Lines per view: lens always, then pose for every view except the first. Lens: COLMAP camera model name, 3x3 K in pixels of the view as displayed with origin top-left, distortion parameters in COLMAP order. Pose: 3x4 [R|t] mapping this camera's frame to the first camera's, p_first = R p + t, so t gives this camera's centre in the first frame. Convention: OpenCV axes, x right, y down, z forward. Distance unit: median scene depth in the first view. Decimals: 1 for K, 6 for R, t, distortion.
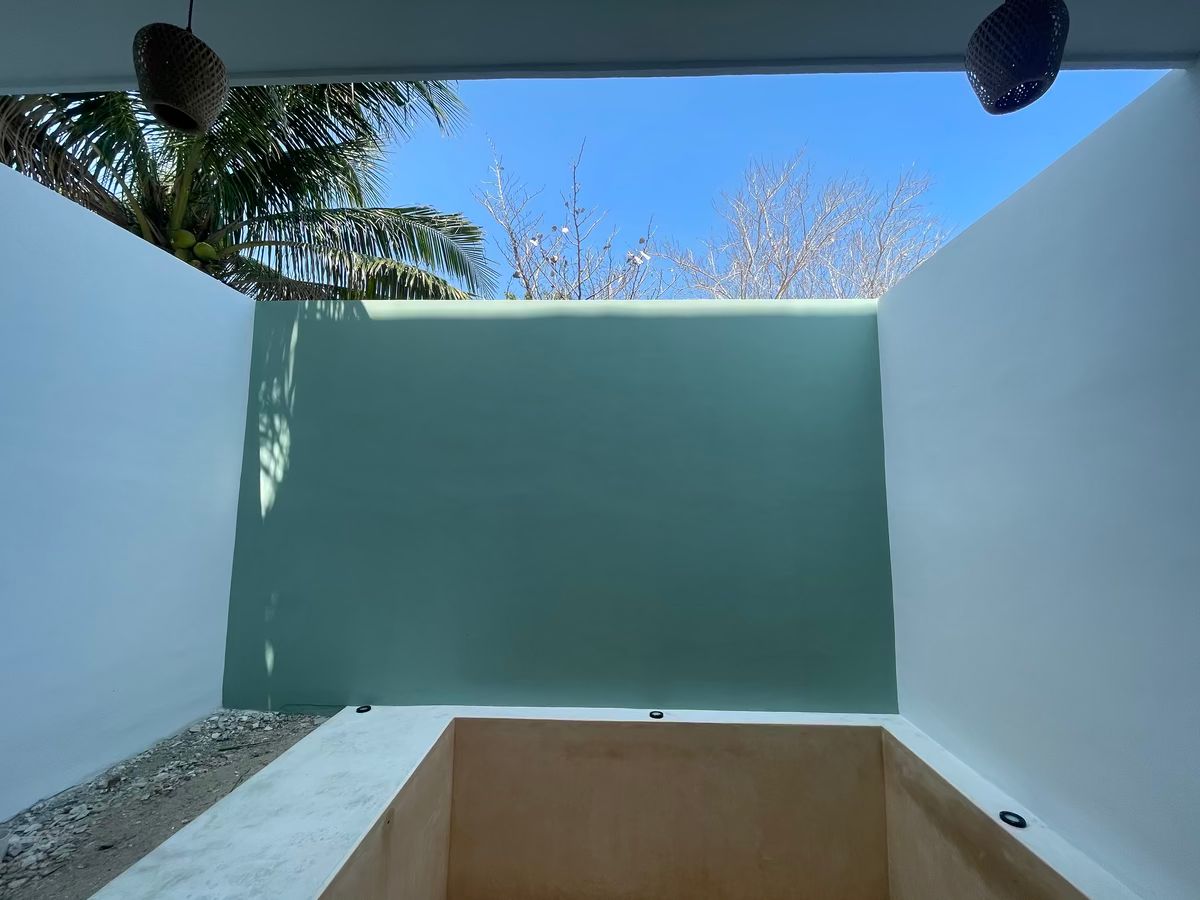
lens RADIAL K [[477.5, 0, 609.5], [0, 477.5, 451.4], [0, 0, 1]] dist [-0.004761, -0.000530]
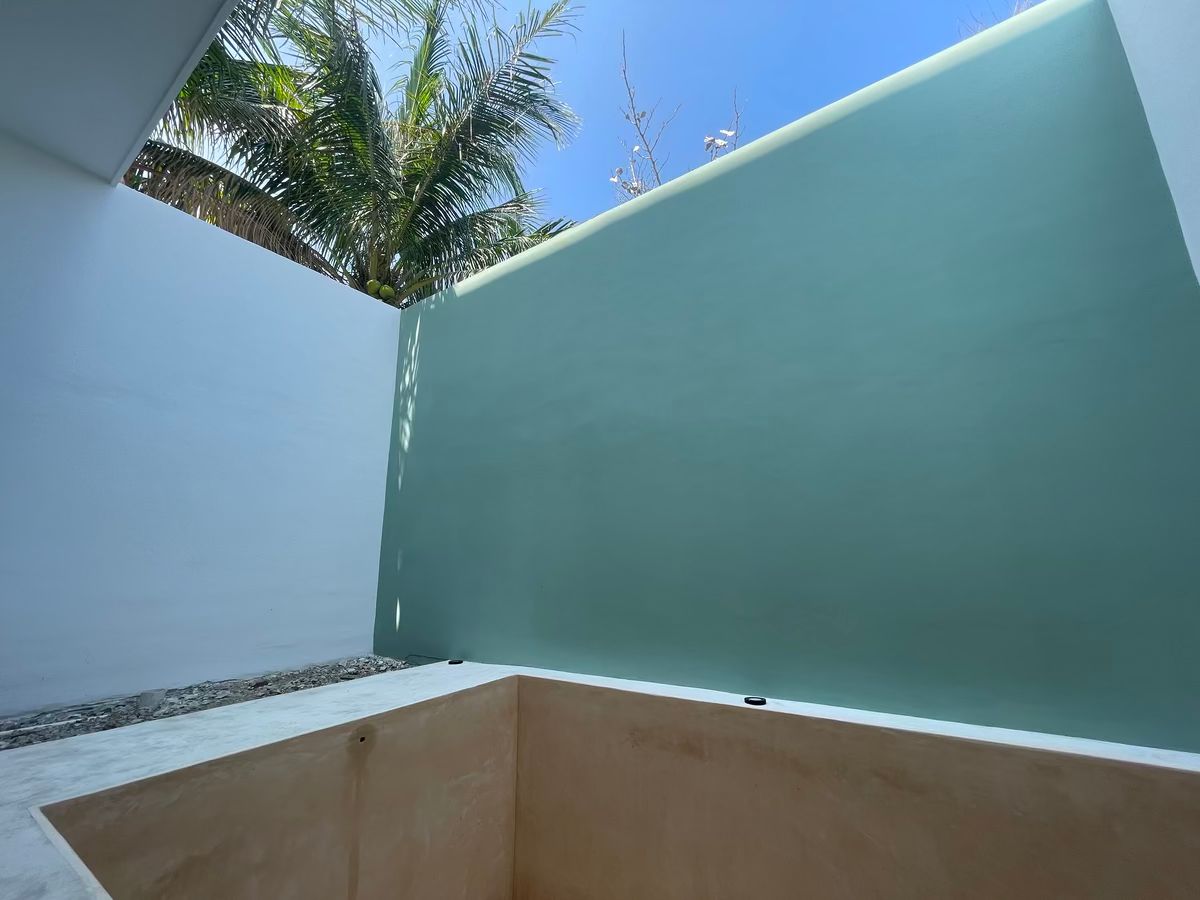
lens RADIAL K [[477.5, 0, 599.5], [0, 477.5, 447.5], [0, 0, 1]] dist [-0.004761, -0.000530]
pose [[0.850500, -0.140873, -0.506759, 0.267564], [0.072588, 0.985683, -0.152183, 0.271985], [0.520943, 0.092647, 0.848549, 0.285265]]
